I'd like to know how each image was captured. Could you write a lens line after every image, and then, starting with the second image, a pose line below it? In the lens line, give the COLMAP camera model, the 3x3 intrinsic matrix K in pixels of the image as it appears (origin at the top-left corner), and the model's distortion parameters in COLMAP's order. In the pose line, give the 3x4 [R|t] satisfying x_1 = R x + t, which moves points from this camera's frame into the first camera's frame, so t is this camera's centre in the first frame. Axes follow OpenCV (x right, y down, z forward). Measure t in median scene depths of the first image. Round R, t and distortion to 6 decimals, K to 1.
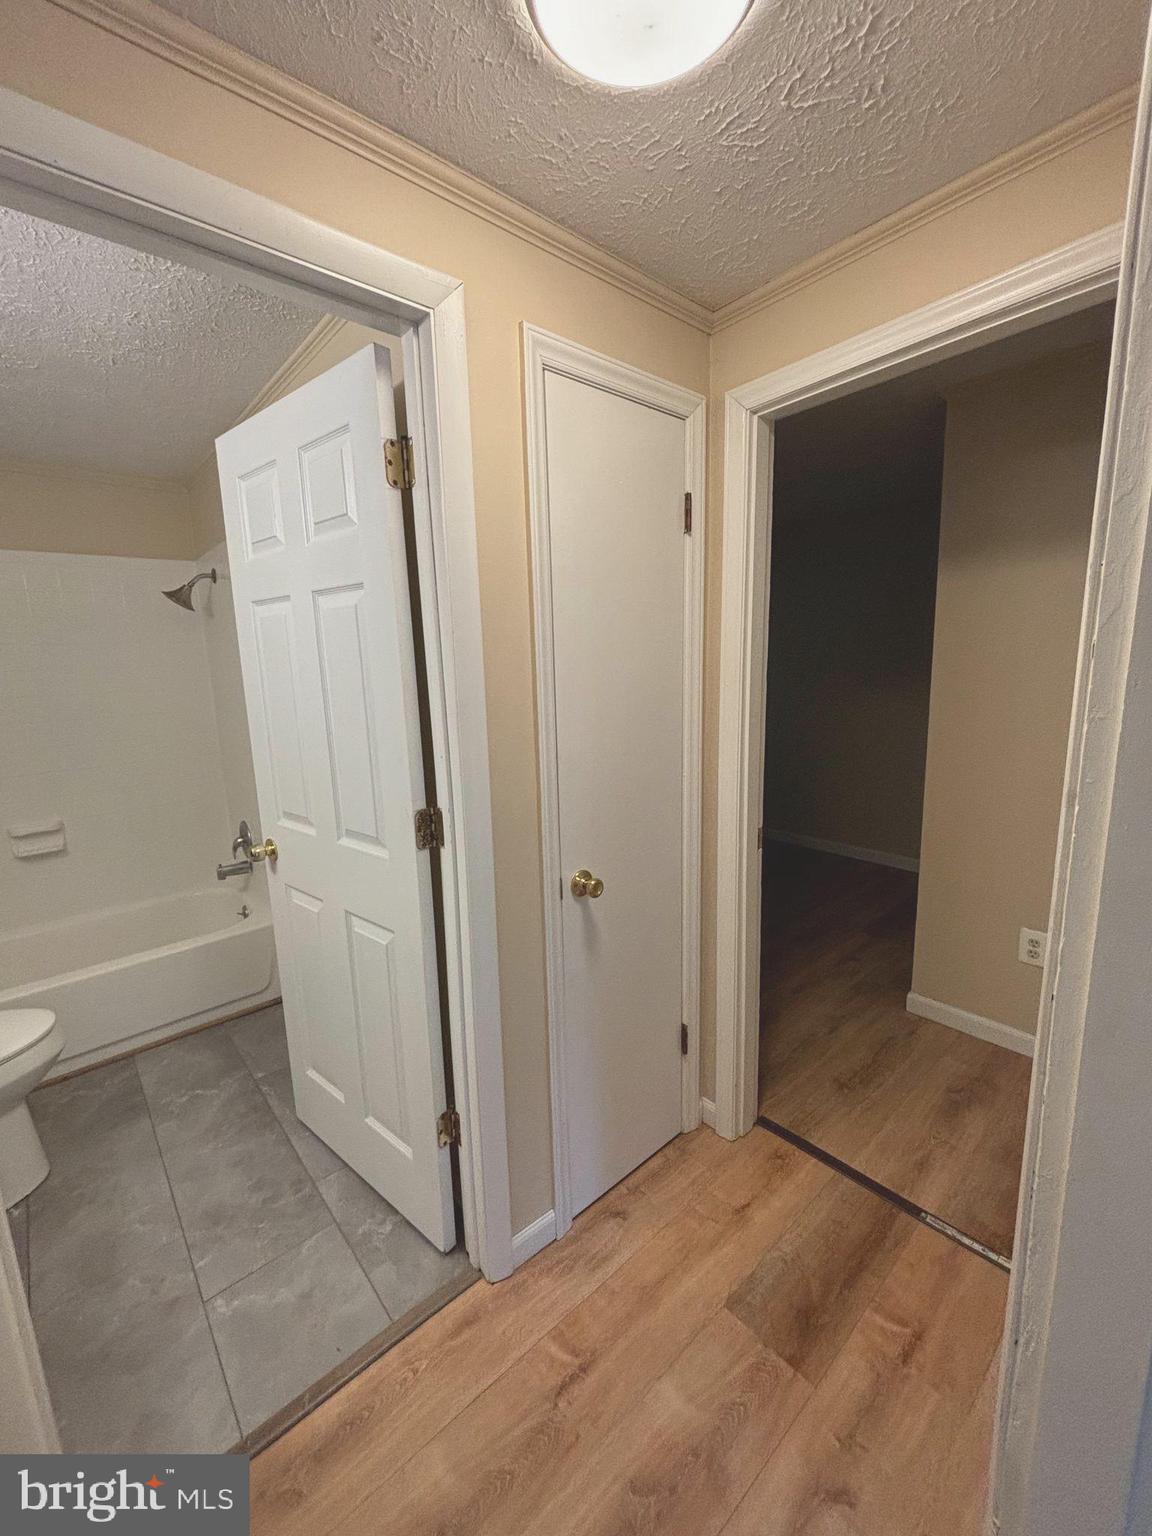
lens RADIAL K [[628.8, 0, 573.1], [0, 628.8, 781.8], [0, 0, 1]] dist [0.008023, -0.001213]
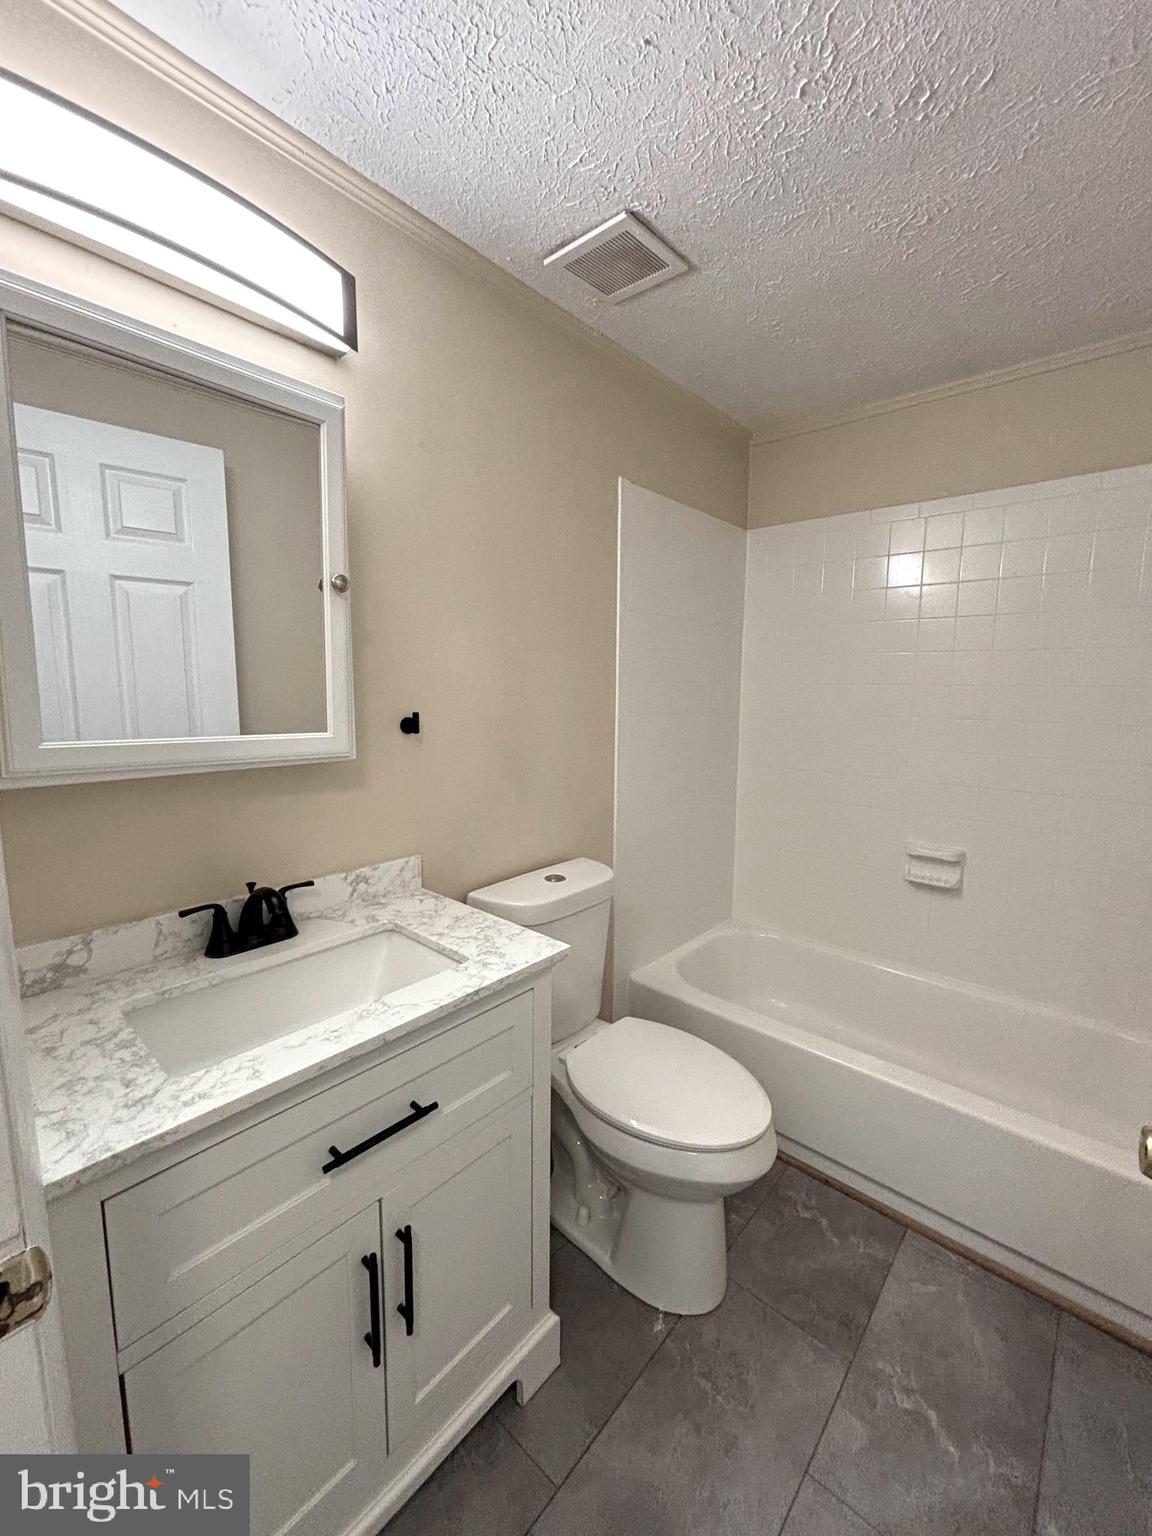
lens RADIAL K [[628.8, 0, 578.3], [0, 628.8, 766.3], [0, 0, 1]] dist [0.008023, -0.001213]
pose [[0.138585, 0.160011, -0.977339, -0.162475], [-0.203581, 0.970388, 0.130005, -0.042223], [0.969200, 0.180951, 0.167056, 0.425807]]
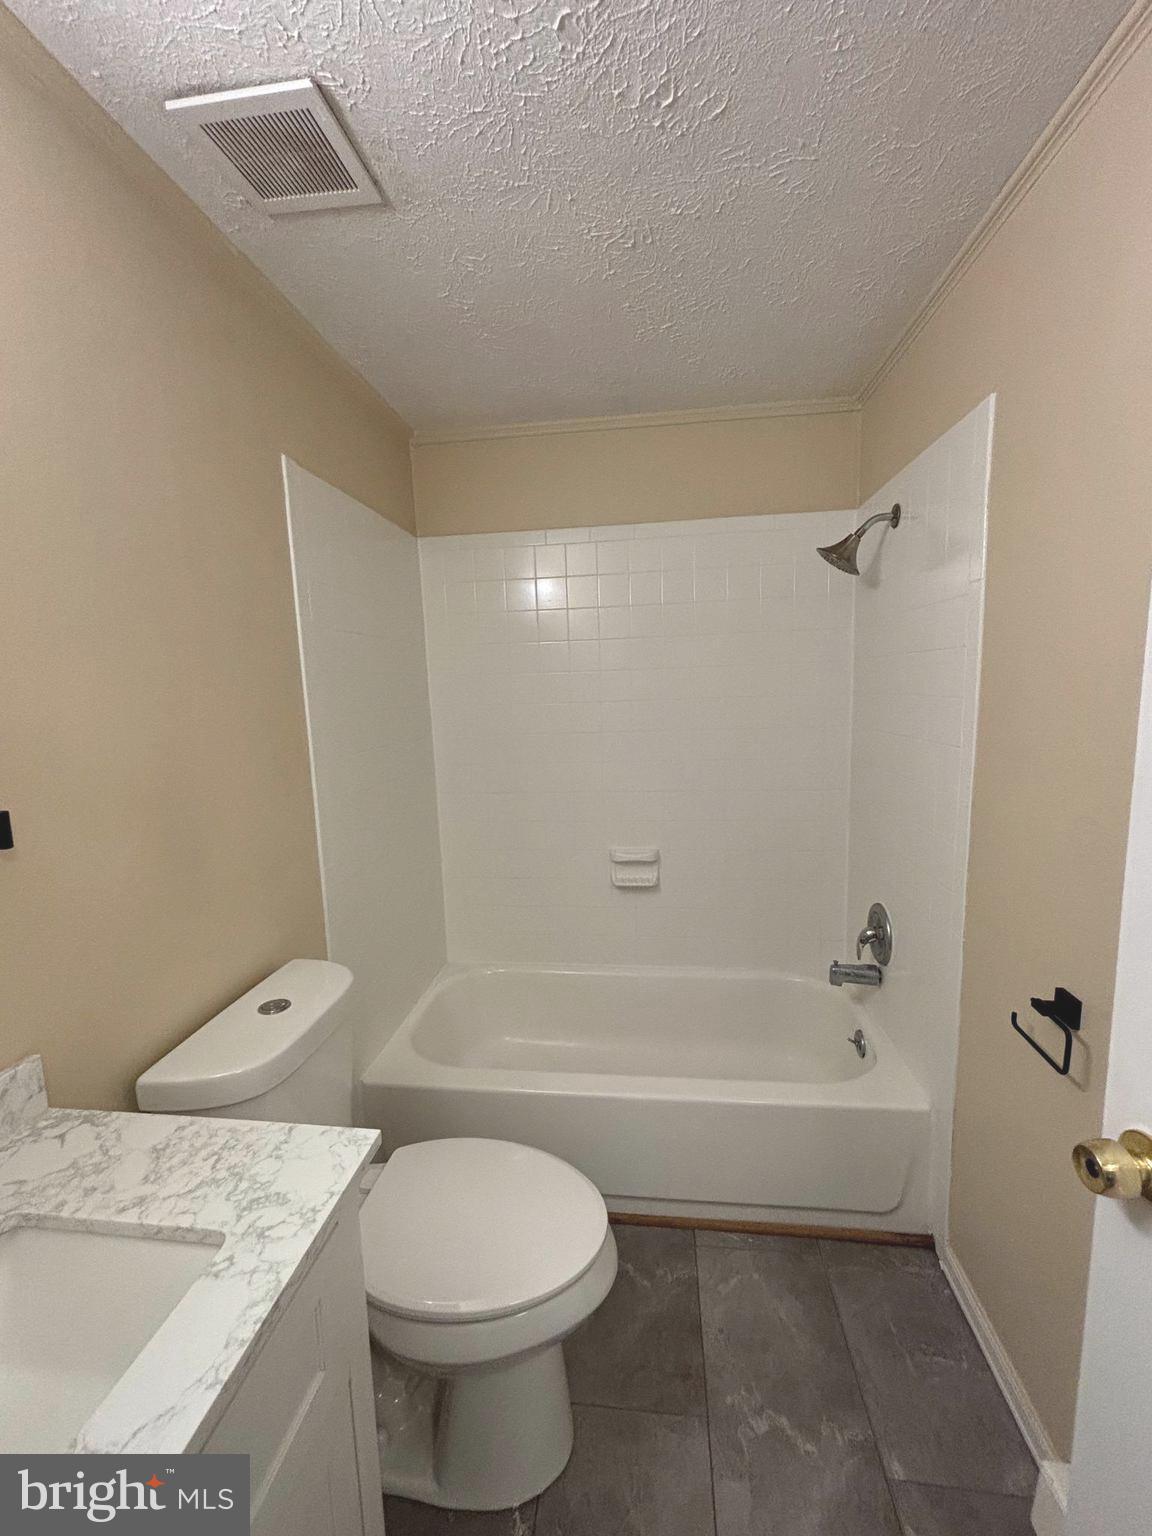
lens RADIAL K [[628.8, 0, 577.0], [0, 628.8, 766.3], [0, 0, 1]] dist [0.008023, -0.001213]
pose [[0.674415, 0.102782, -0.731163, -0.303066], [-0.126984, 0.991655, 0.022272, -0.053533], [0.727351, 0.077826, 0.681839, 0.366734]]
